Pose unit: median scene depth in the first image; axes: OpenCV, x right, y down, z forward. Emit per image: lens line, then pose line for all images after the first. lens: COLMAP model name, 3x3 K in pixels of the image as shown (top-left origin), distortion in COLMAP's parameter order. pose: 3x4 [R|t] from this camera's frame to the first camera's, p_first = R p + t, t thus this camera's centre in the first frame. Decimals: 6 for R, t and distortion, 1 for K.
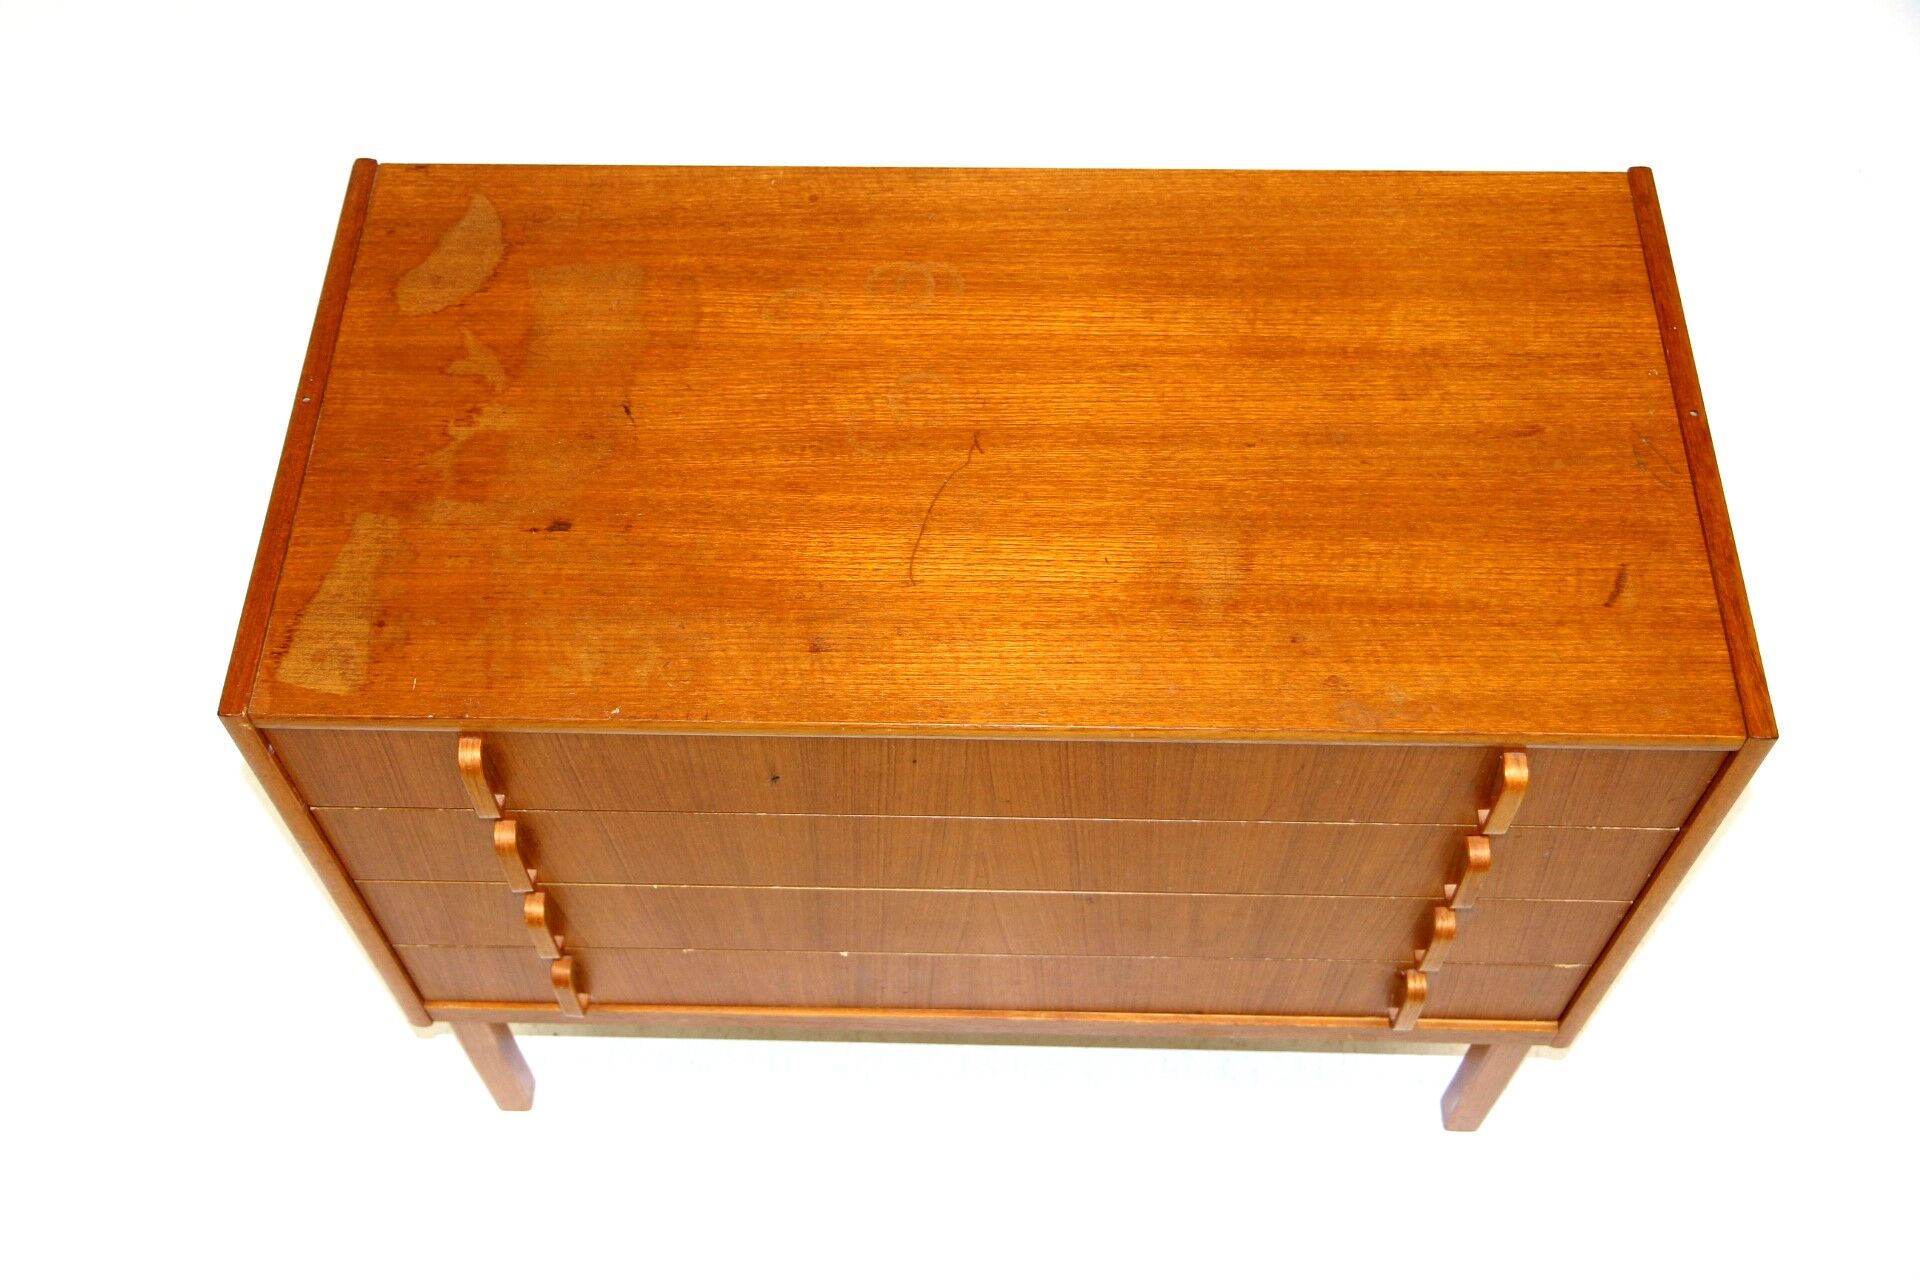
lens RADIAL K [[1448.1, 0, 964.1], [0, 1448.1, 639.5], [0, 0, 1]] dist [0.010516, -0.000585]
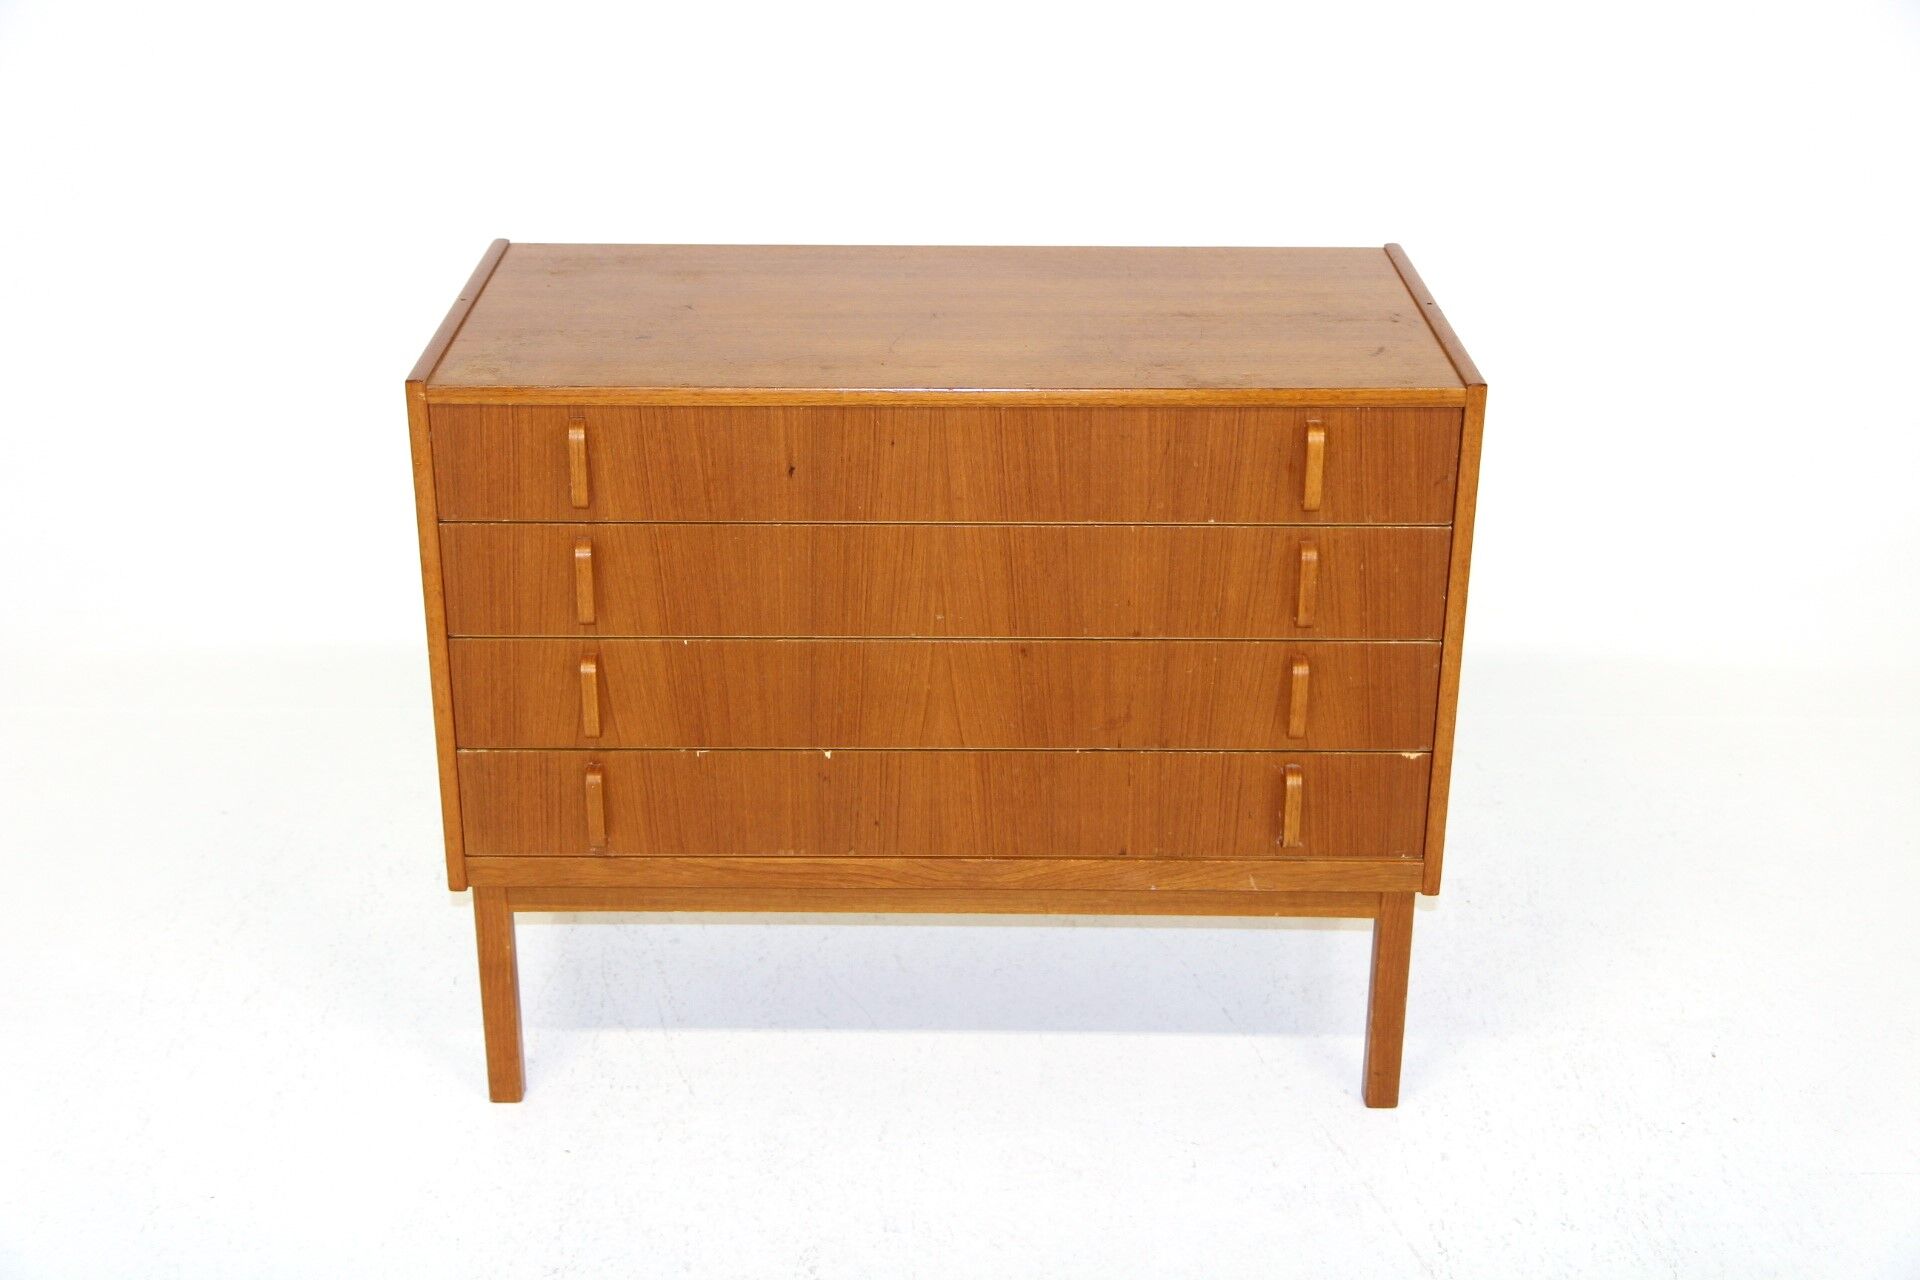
lens RADIAL K [[1448.1, 0, 950.9], [0, 1448.1, 657.2], [0, 0, 1]] dist [0.010516, -0.000585]
pose [[0.999647, 0.002773, 0.026421, -0.011043], [0.007795, 0.920133, -0.391528, 0.627653], [-0.025397, 0.391596, 0.919787, -0.161295]]
